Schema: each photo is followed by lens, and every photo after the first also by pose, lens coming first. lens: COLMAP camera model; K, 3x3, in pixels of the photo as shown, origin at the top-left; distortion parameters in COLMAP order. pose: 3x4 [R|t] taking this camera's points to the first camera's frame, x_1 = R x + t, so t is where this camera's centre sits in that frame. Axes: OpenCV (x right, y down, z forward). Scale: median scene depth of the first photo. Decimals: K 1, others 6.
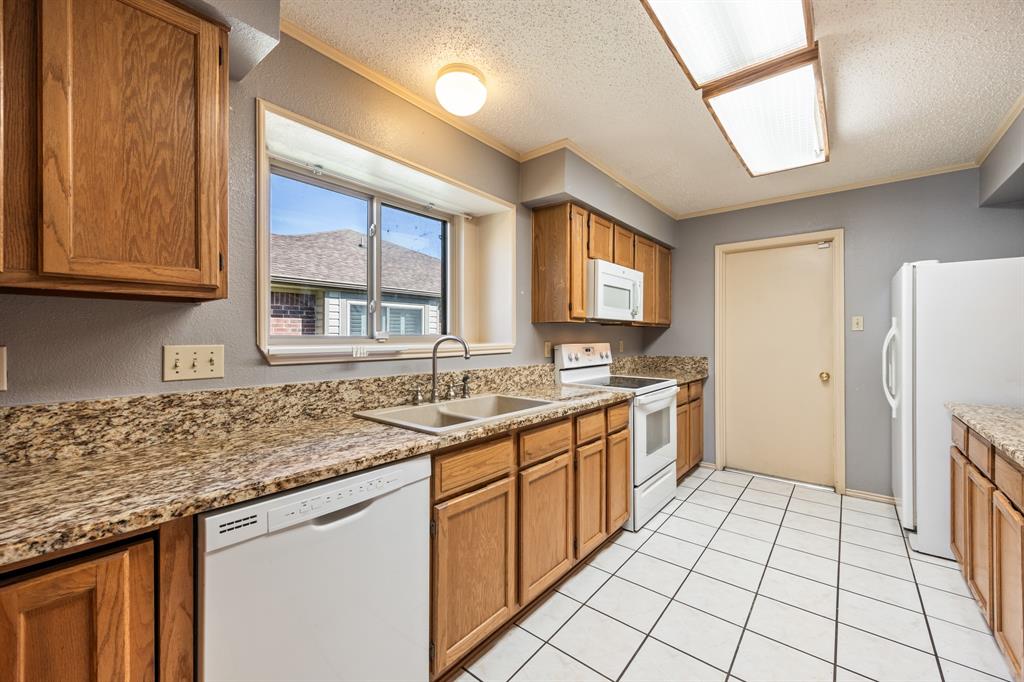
lens RADIAL K [[403.3, 0, 514.6], [0, 403.3, 332.5], [0, 0, 1]] dist [0.001598, 0.000190]
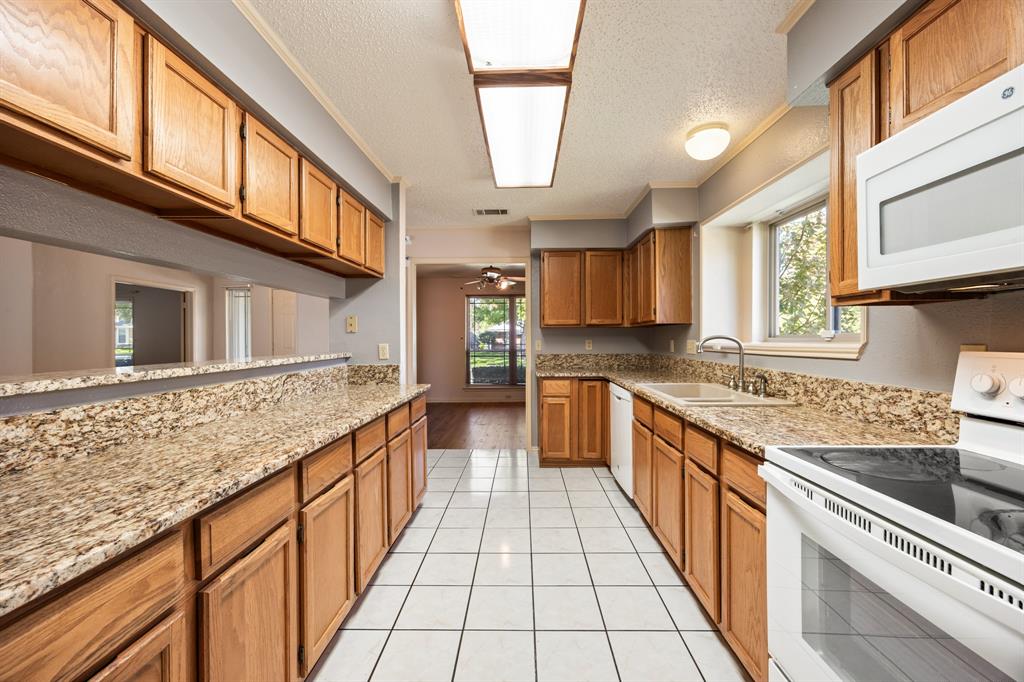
lens RADIAL K [[396.3, 0, 512.0], [0, 396.3, 341.0], [0, 0, 1]] dist [0.001081, 0.000217]
pose [[-0.790155, 0.006950, -0.612868, 0.907108], [0.011090, 0.999934, -0.002959, 0.018674], [0.612807, -0.009135, -0.790180, 1.307843]]
